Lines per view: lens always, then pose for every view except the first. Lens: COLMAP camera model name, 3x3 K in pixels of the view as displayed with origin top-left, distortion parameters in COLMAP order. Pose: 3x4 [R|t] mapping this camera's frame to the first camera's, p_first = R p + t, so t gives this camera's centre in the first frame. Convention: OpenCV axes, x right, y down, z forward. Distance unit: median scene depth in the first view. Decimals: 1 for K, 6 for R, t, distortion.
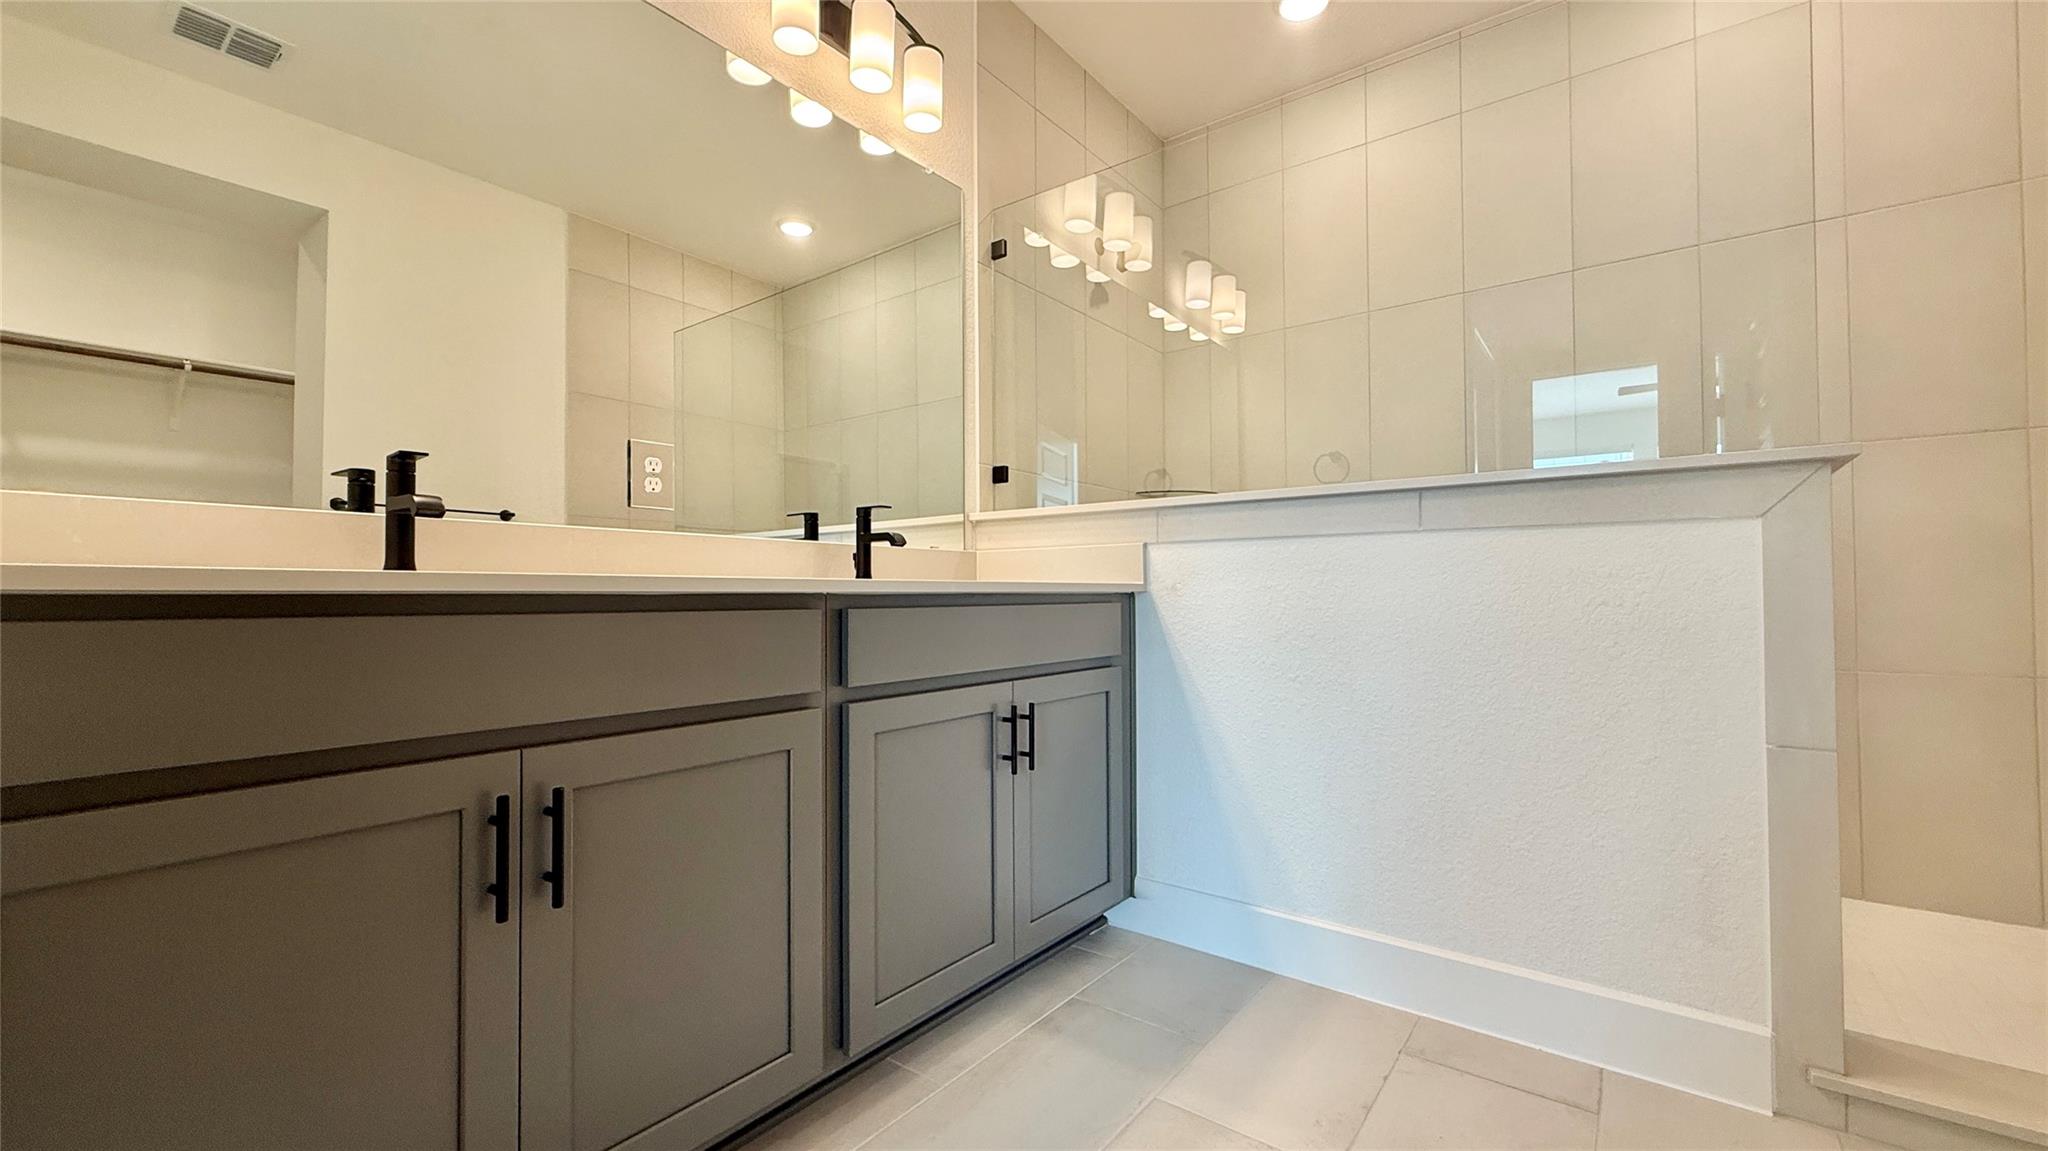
lens RADIAL K [[834.2, 0, 1024.0], [0, 834.2, 575.5], [0, 0, 1]] dist [-0.012709, -0.000150]
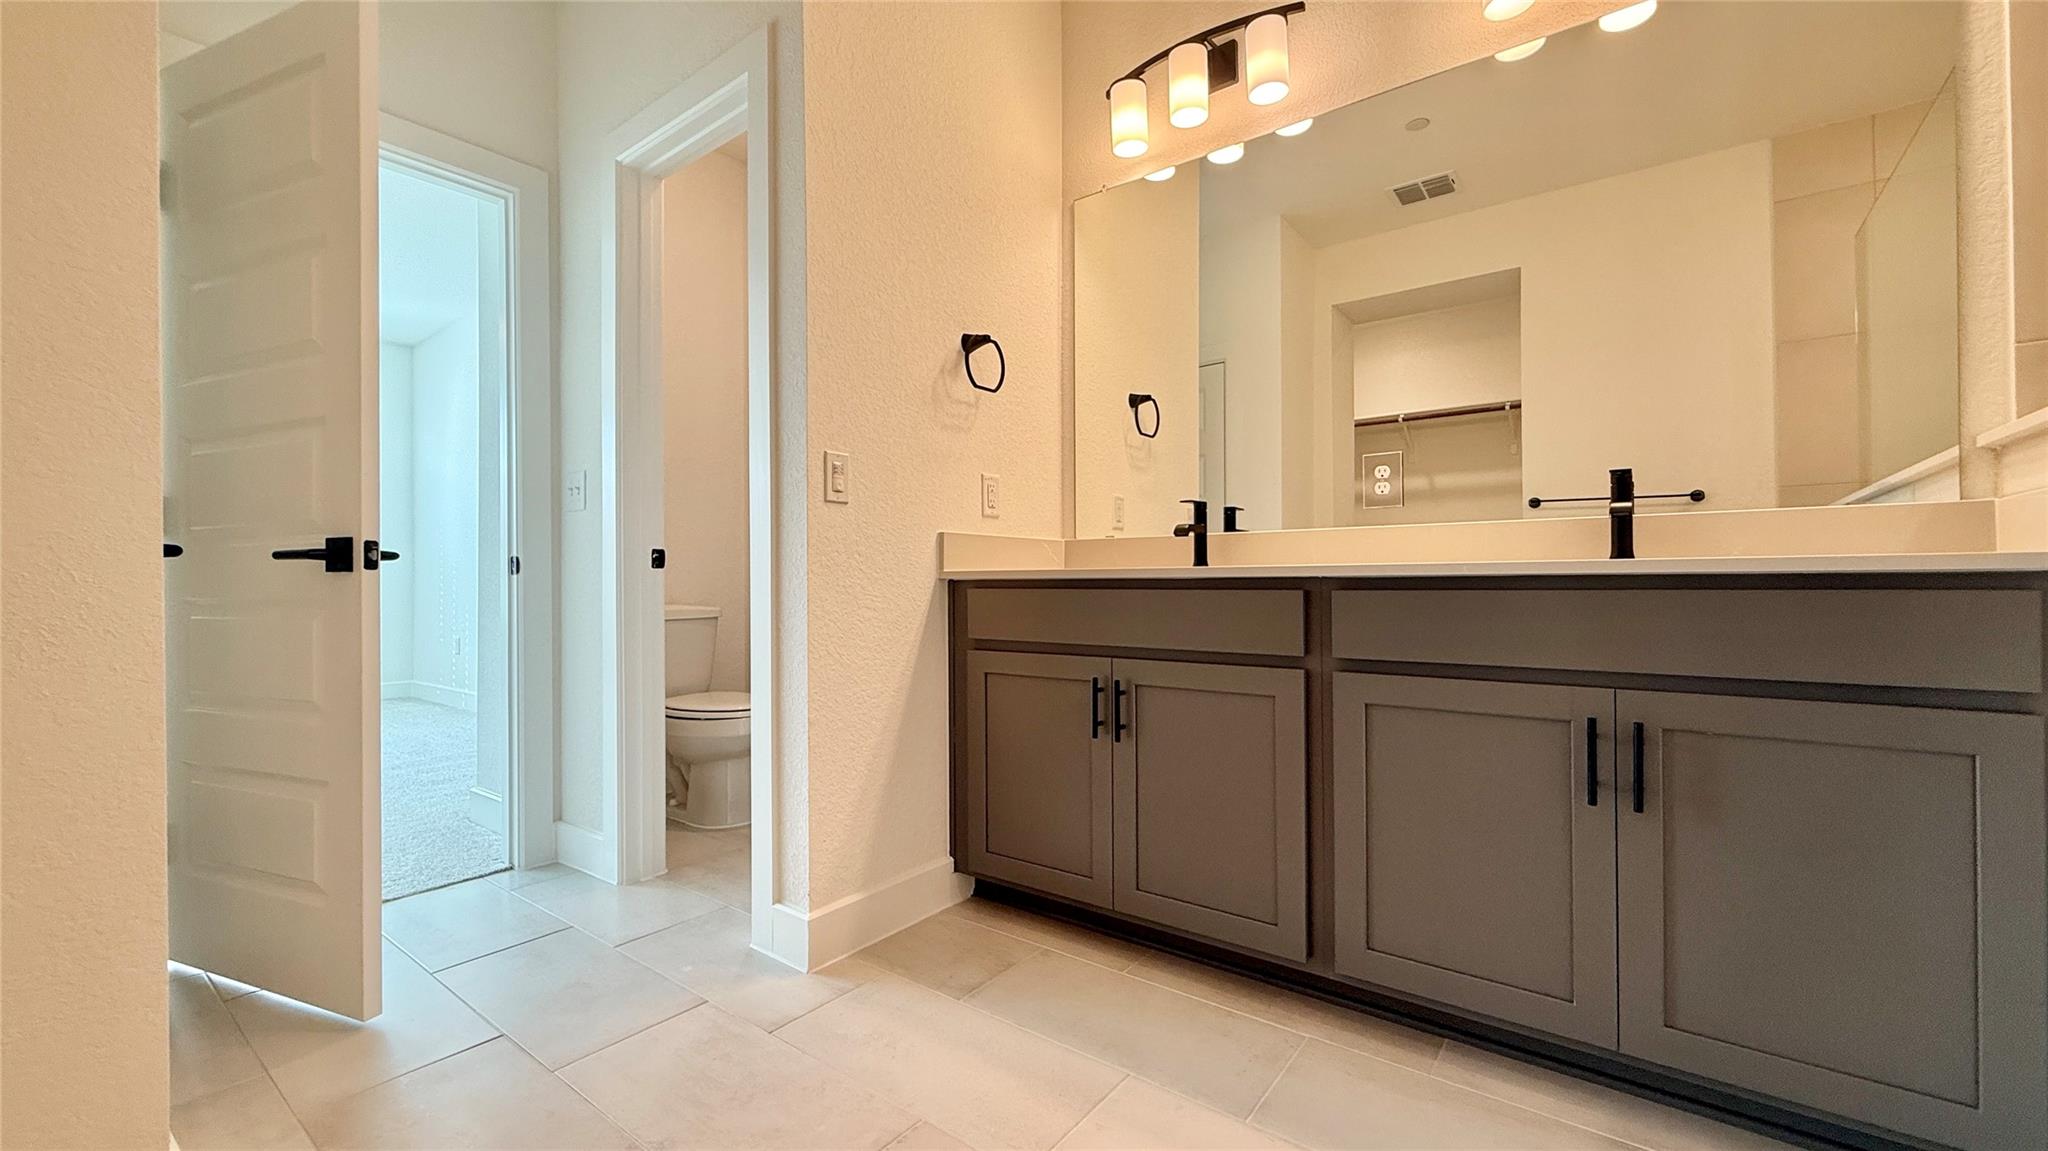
lens RADIAL K [[834.2, 0, 1024.0], [0, 834.2, 575.5], [0, 0, 1]] dist [-0.012709, -0.000150]
pose [[-0.022680, -0.003601, -0.999736, 0.659657], [0.030053, 0.999539, -0.004282, 0.007935], [0.999291, -0.030142, -0.022562, 0.410083]]
